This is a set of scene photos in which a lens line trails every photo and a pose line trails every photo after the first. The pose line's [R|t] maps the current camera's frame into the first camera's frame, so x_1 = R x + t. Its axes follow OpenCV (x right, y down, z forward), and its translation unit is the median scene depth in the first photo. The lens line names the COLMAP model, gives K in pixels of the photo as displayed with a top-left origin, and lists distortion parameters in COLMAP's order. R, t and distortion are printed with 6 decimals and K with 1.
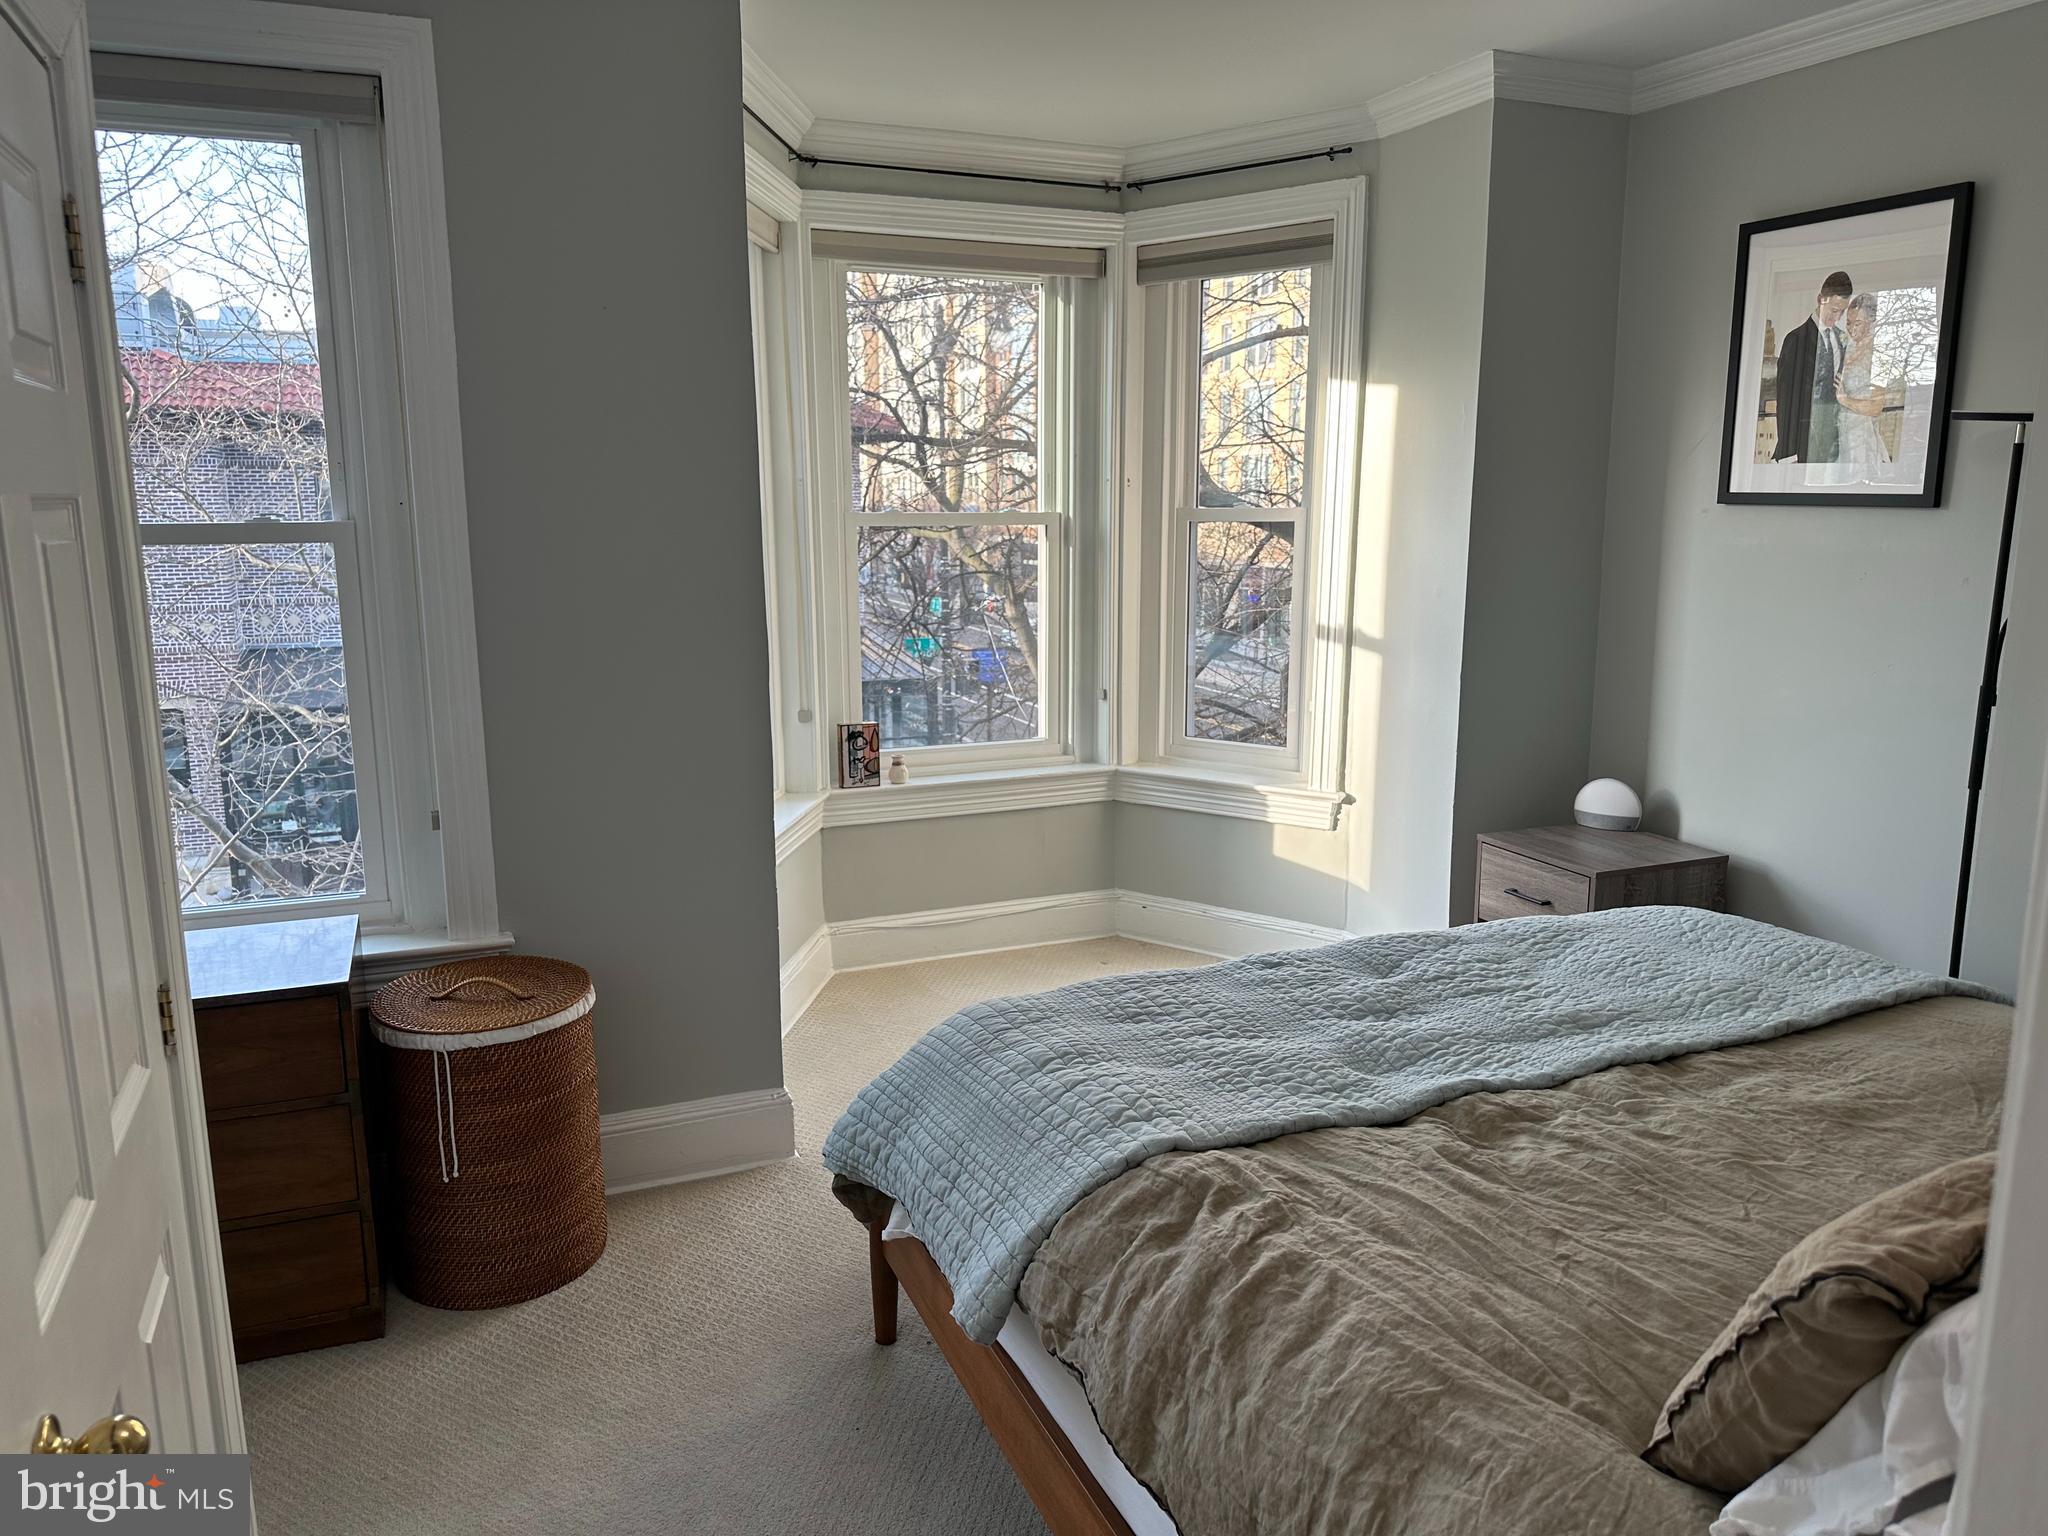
lens RADIAL K [[1464.5, 0, 1025.3], [0, 1464.5, 765.8], [0, 0, 1]] dist [0.014641, 0.003082]
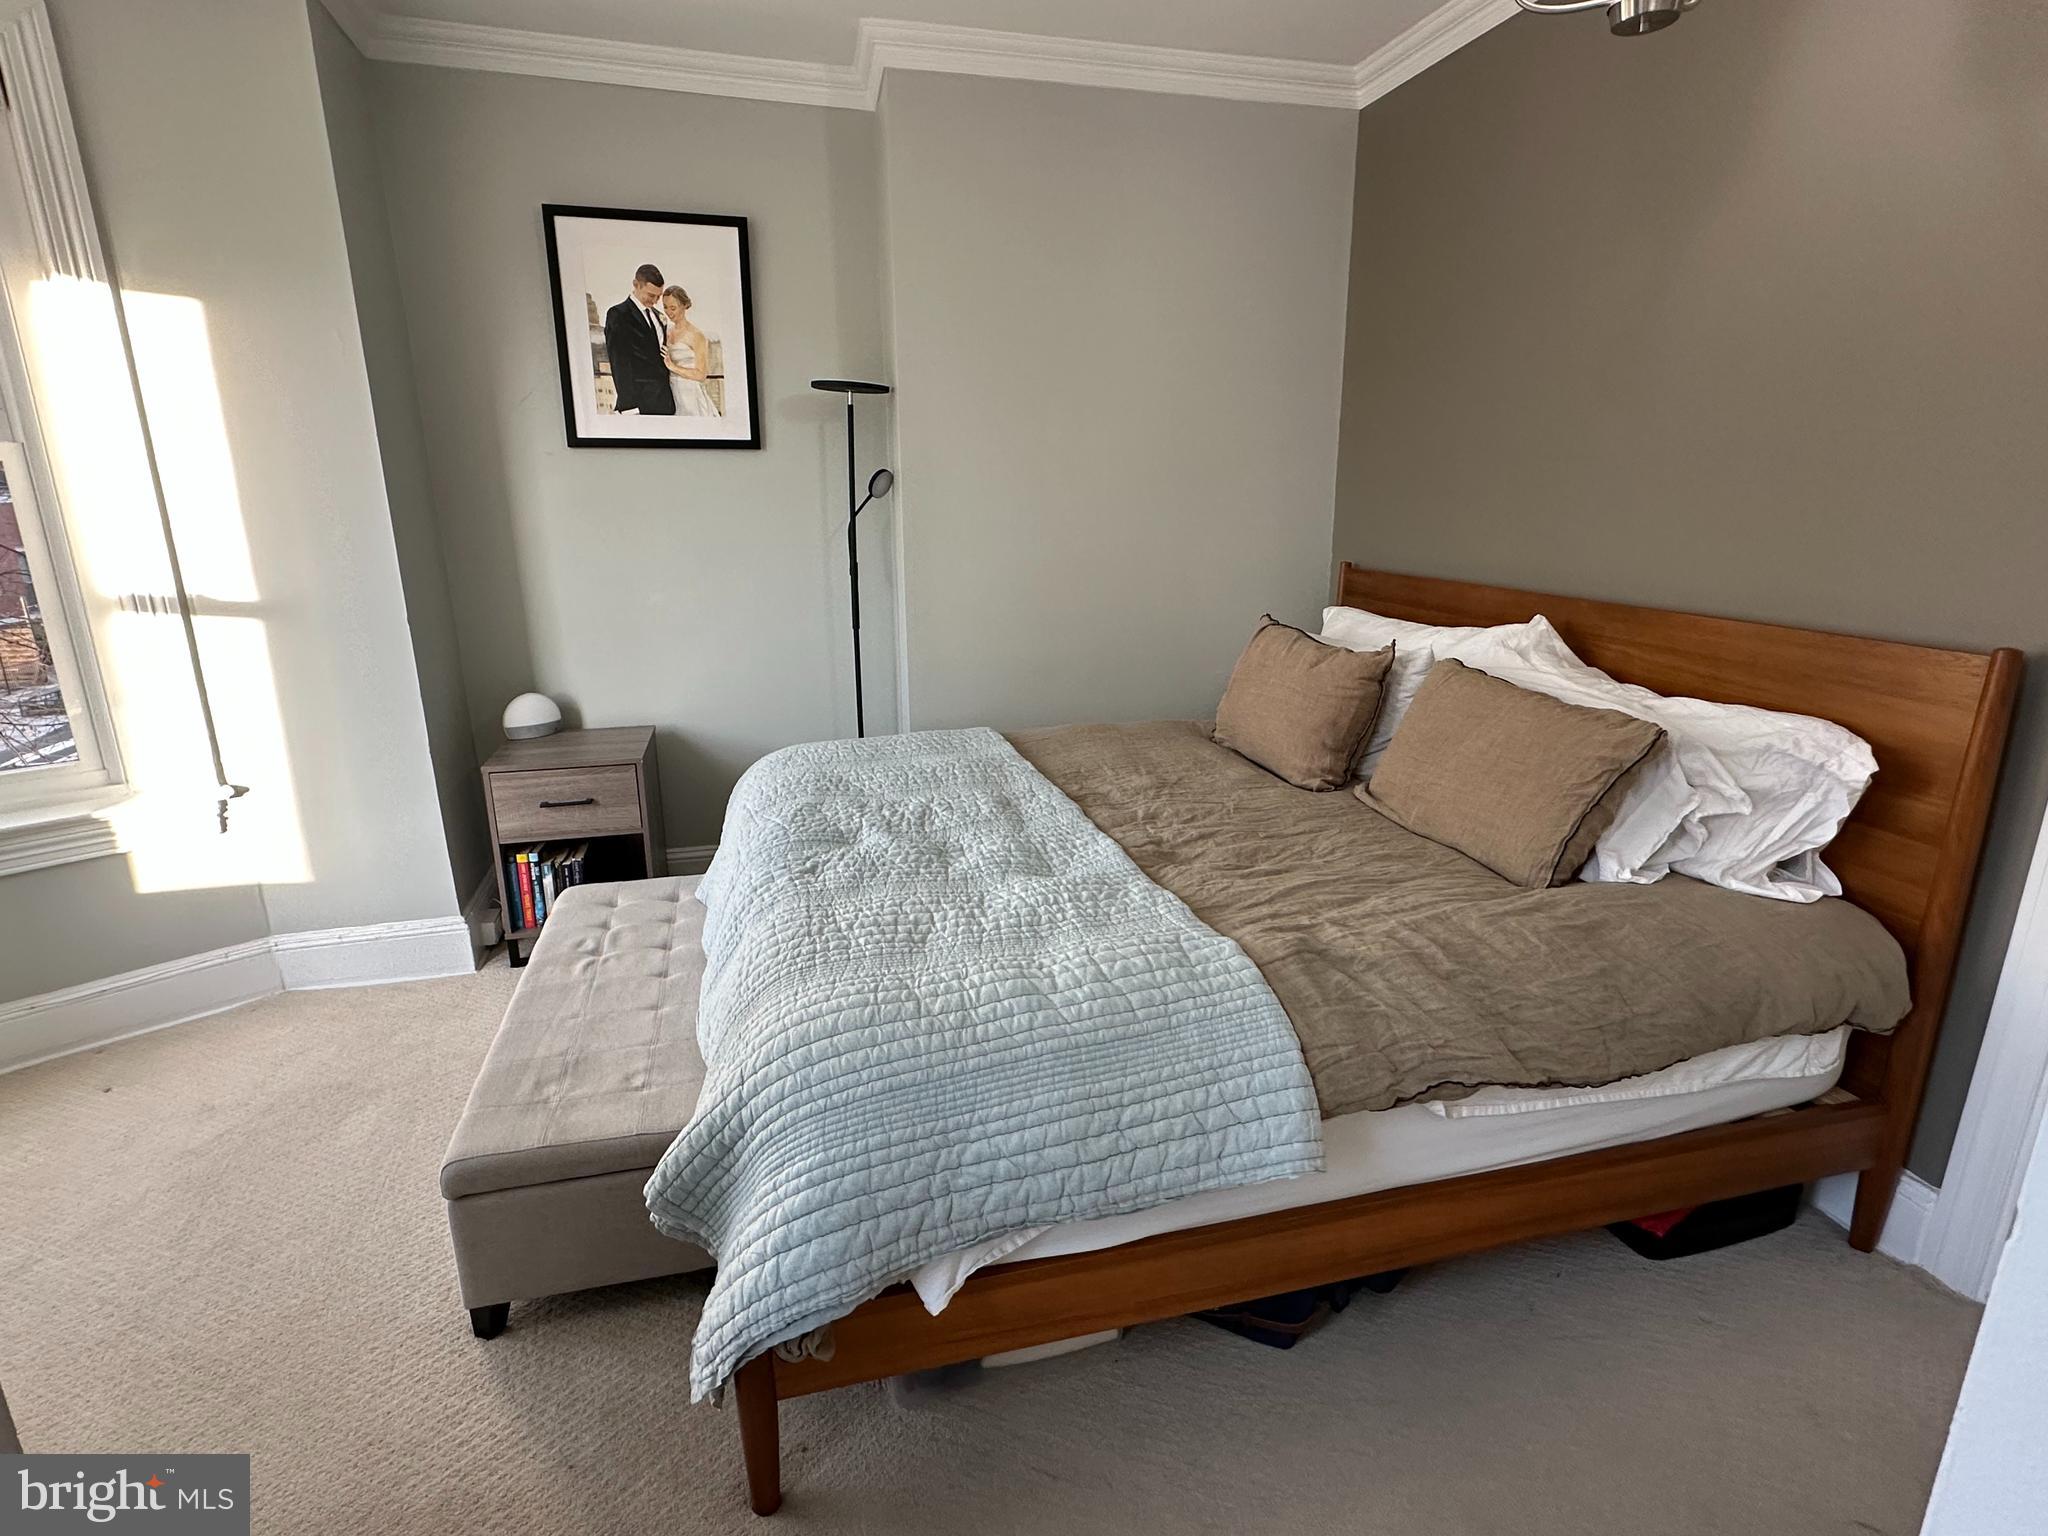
lens RADIAL K [[1025.3, 0, 1025.3], [0, 1025.3, 777.0], [0, 0, 1]] dist [-0.007433, 0.000020]
pose [[0.148626, -0.265681, 0.952536, -0.362706], [0.190203, 0.952929, 0.236113, -0.049582], [-0.970429, 0.146083, 0.192164, 0.538986]]
